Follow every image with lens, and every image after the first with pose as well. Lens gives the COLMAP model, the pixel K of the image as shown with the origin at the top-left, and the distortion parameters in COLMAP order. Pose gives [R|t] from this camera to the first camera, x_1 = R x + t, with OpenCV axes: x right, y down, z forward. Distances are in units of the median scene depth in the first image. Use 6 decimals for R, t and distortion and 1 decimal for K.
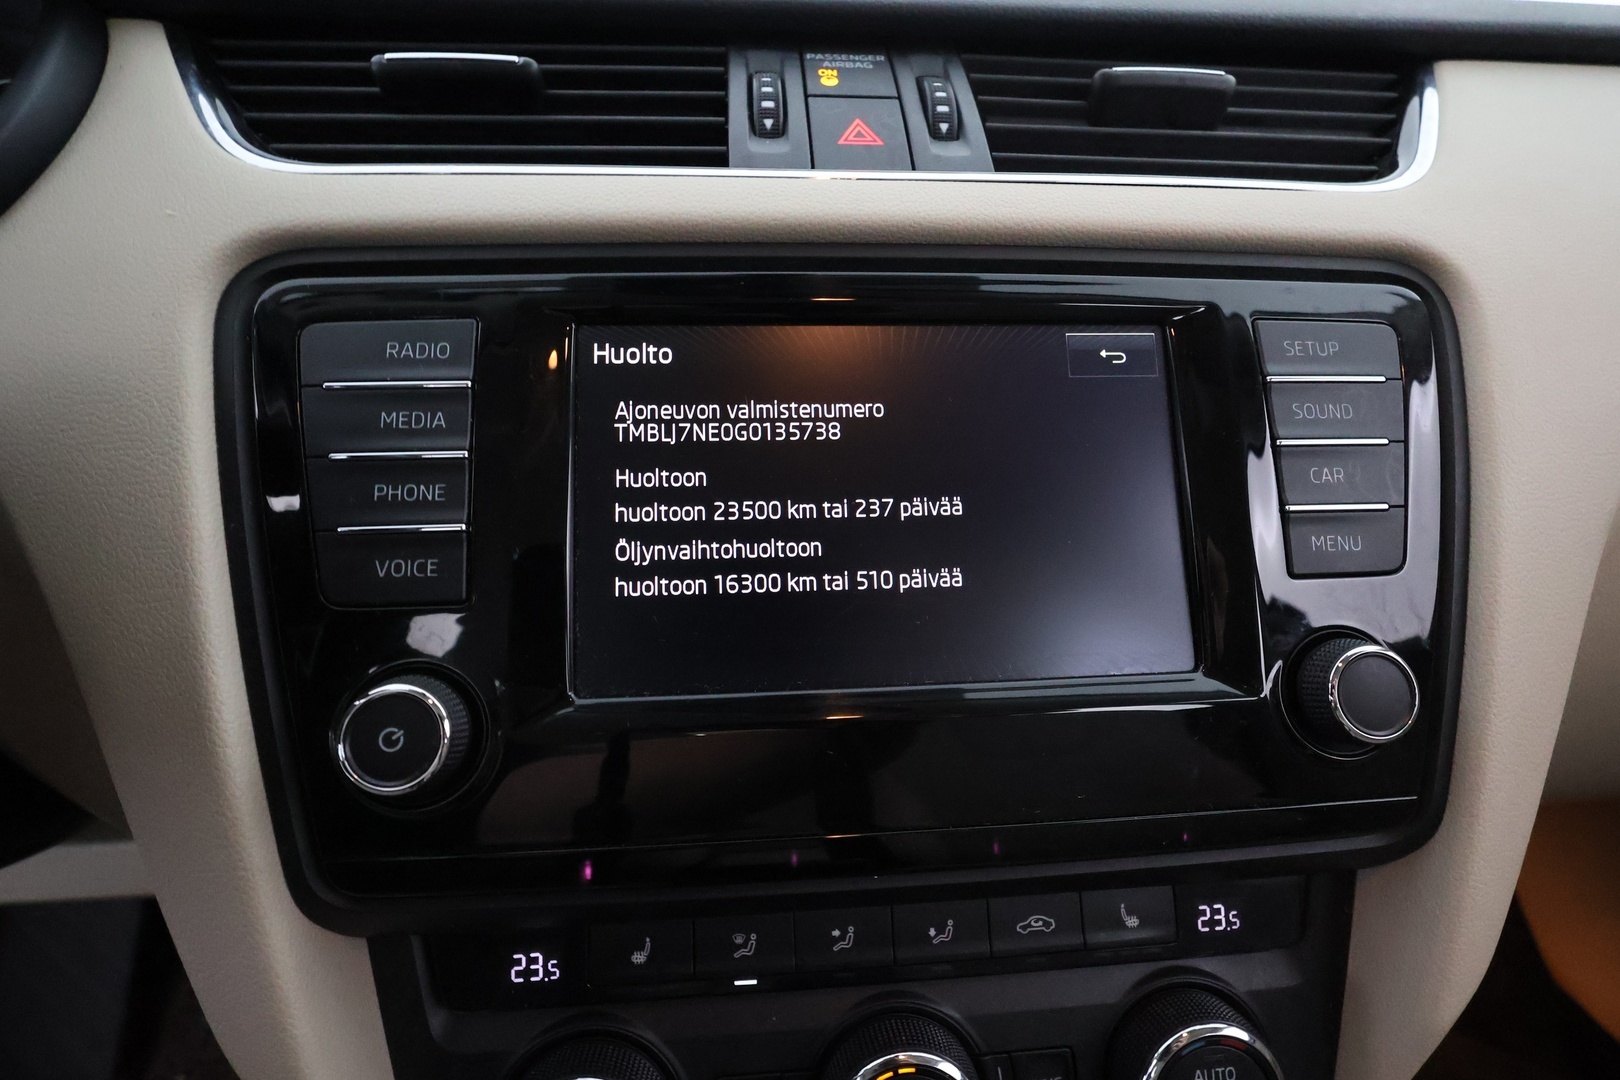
lens RADIAL K [[744.1, 0, 810.0], [0, 744.1, 540.0], [0, 0, 1]] dist [-0.000885, -0.000111]
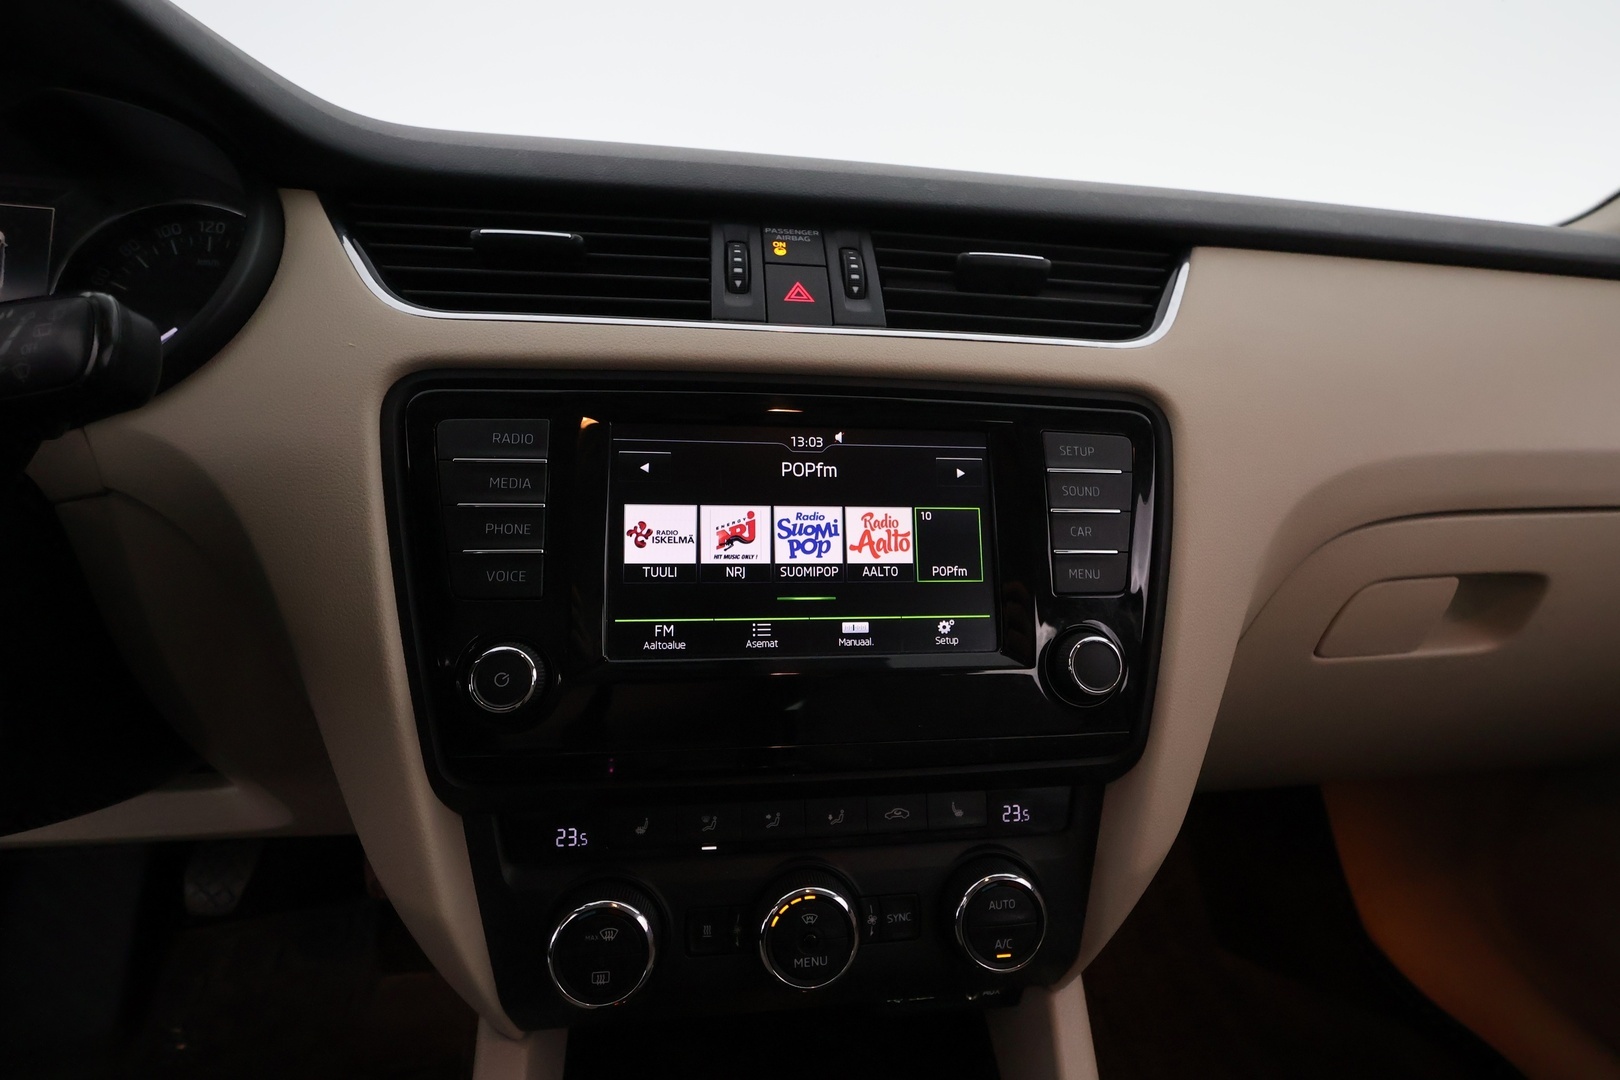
lens RADIAL K [[761.2, 0, 810.0], [0, 761.2, 540.0], [0, 0, 1]] dist [0.030641, 0.000081]
pose [[0.997787, 0.026133, 0.061149, 0.008381], [-0.025146, 0.999542, -0.016849, -0.024102], [-0.061561, 0.015274, 0.997986, -0.575883]]
